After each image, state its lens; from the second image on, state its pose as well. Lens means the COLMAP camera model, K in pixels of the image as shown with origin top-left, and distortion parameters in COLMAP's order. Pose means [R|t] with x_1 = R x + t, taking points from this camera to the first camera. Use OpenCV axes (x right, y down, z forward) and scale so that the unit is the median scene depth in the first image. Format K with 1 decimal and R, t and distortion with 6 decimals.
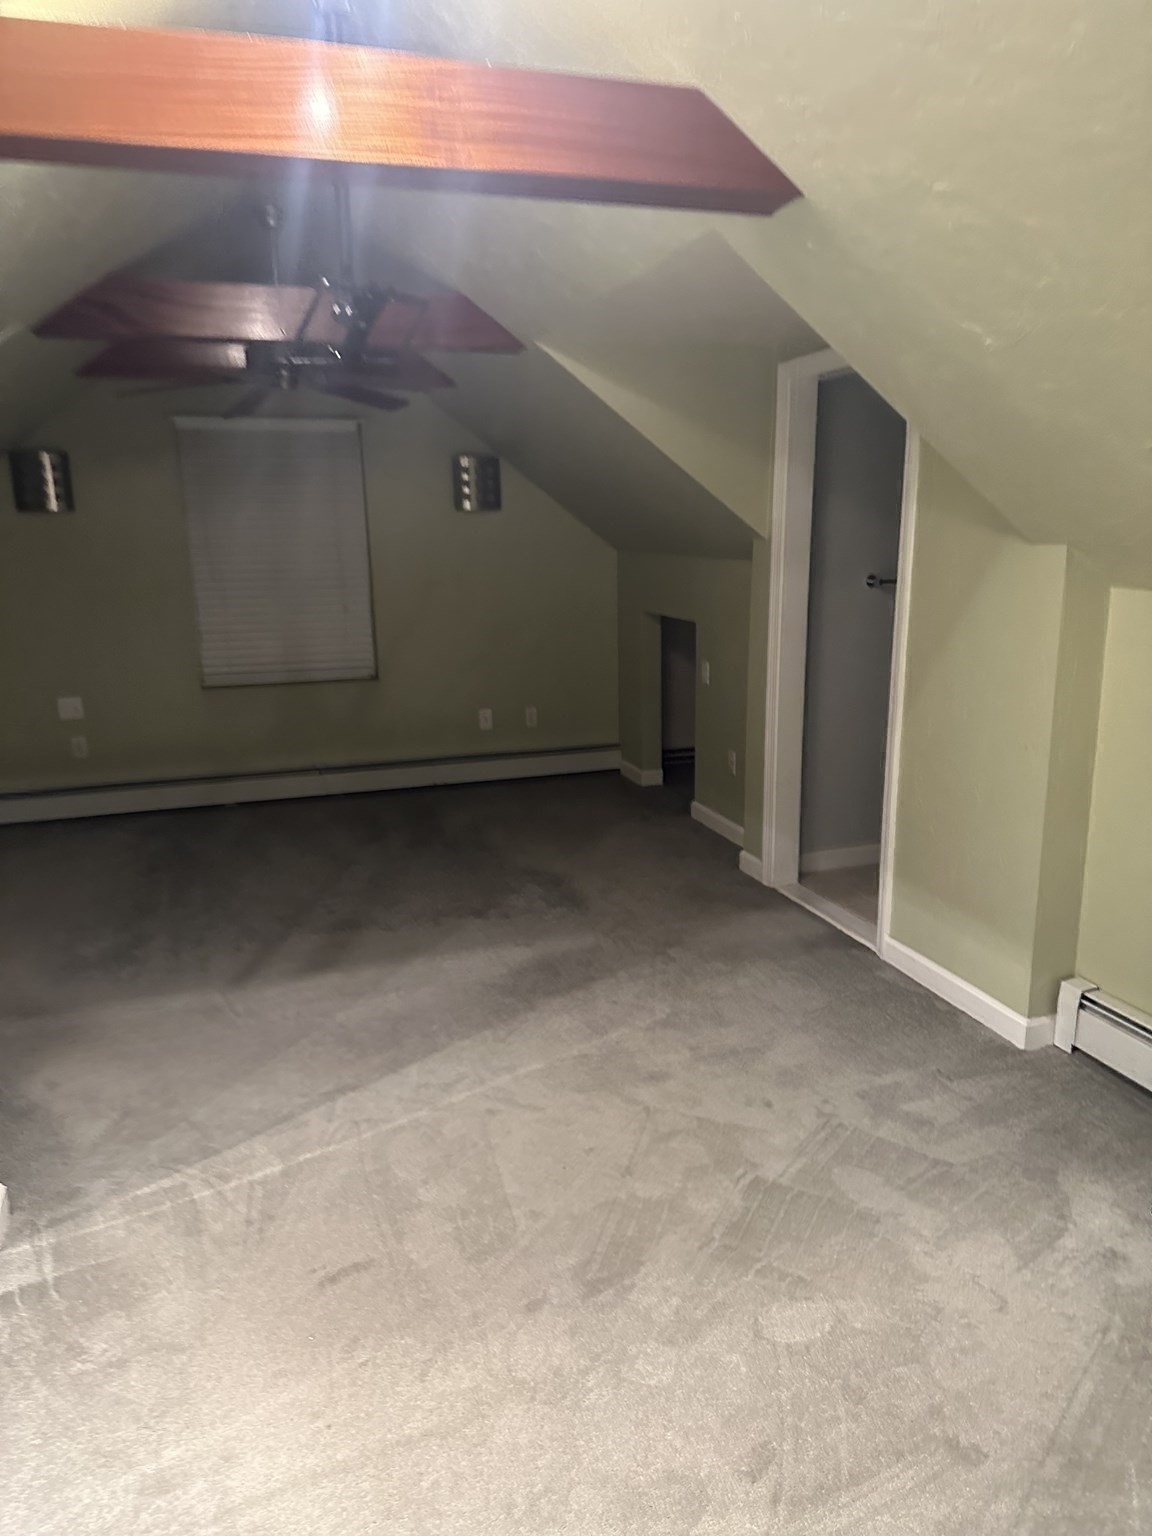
lens RADIAL K [[1060.3, 0, 576.0], [0, 1060.3, 775.2], [0, 0, 1]] dist [0.144983, -0.238498]
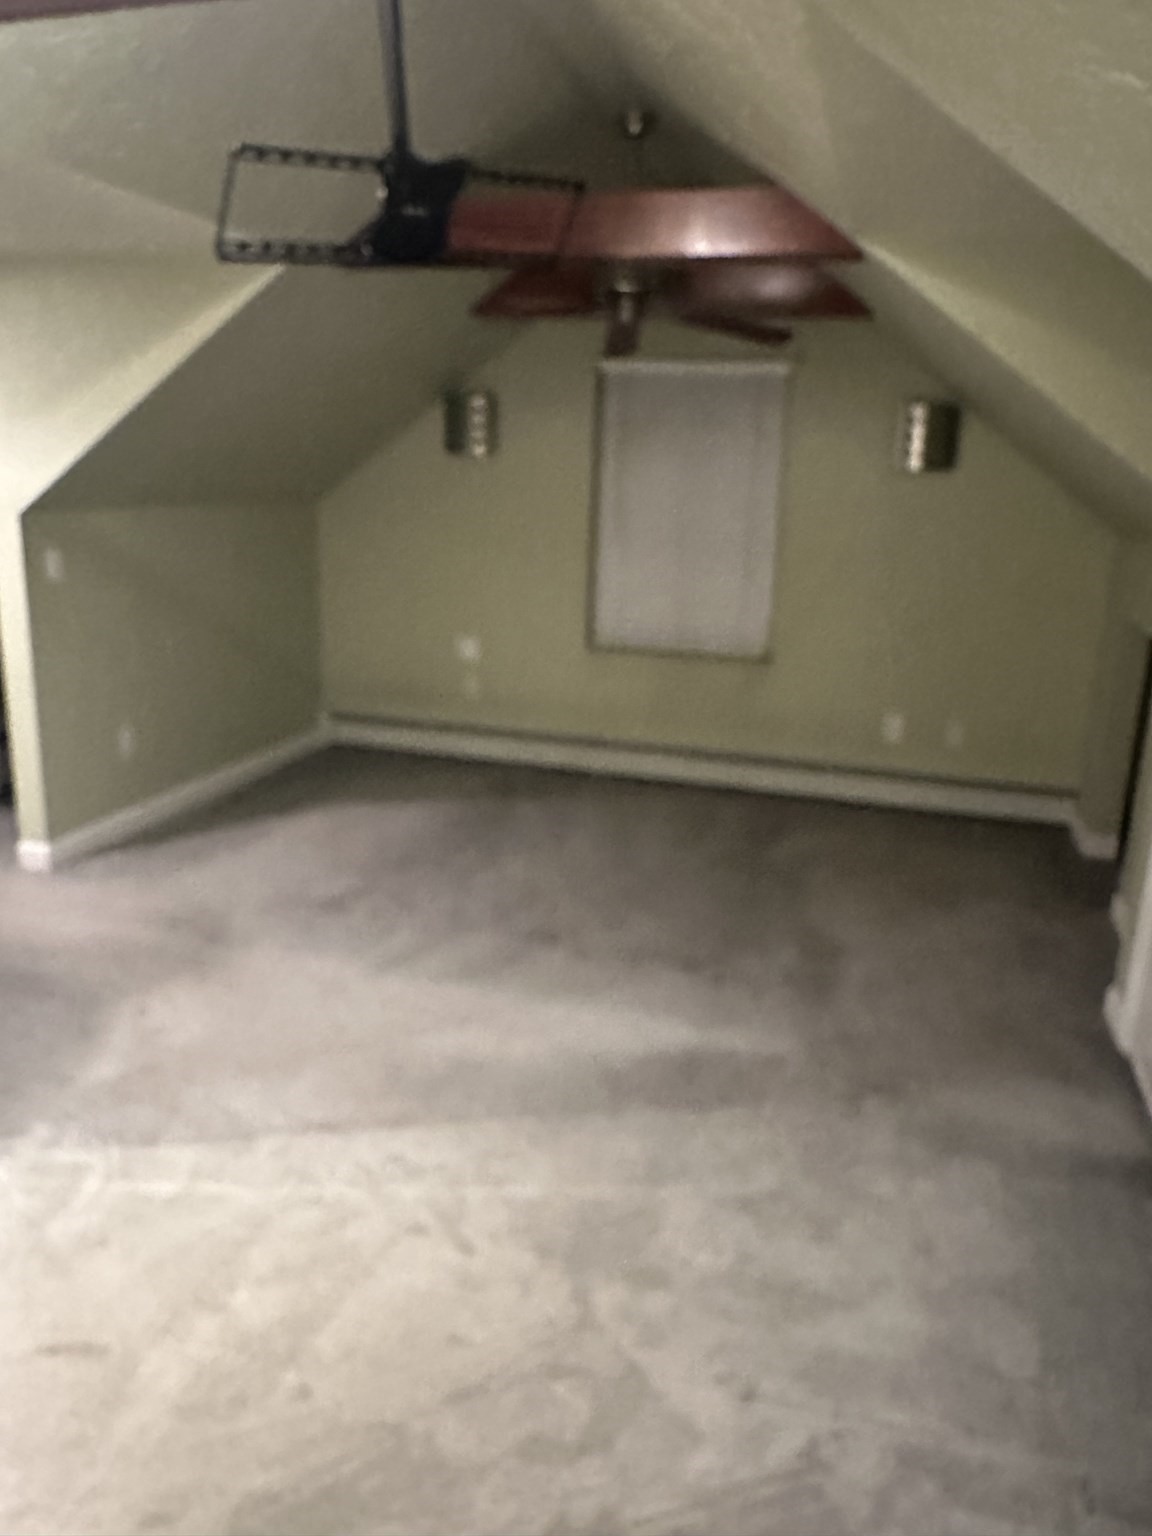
lens RADIAL K [[1090.8, 0, 576.0], [0, 1090.8, 768.0], [0, 0, 1]] dist [-0.004716, 0.005875]
pose [[0.814473, 0.193341, -0.547040, 0.335593], [-0.180651, 0.980484, 0.077569, -0.084659], [0.551361, 0.035646, 0.833505, 0.340901]]
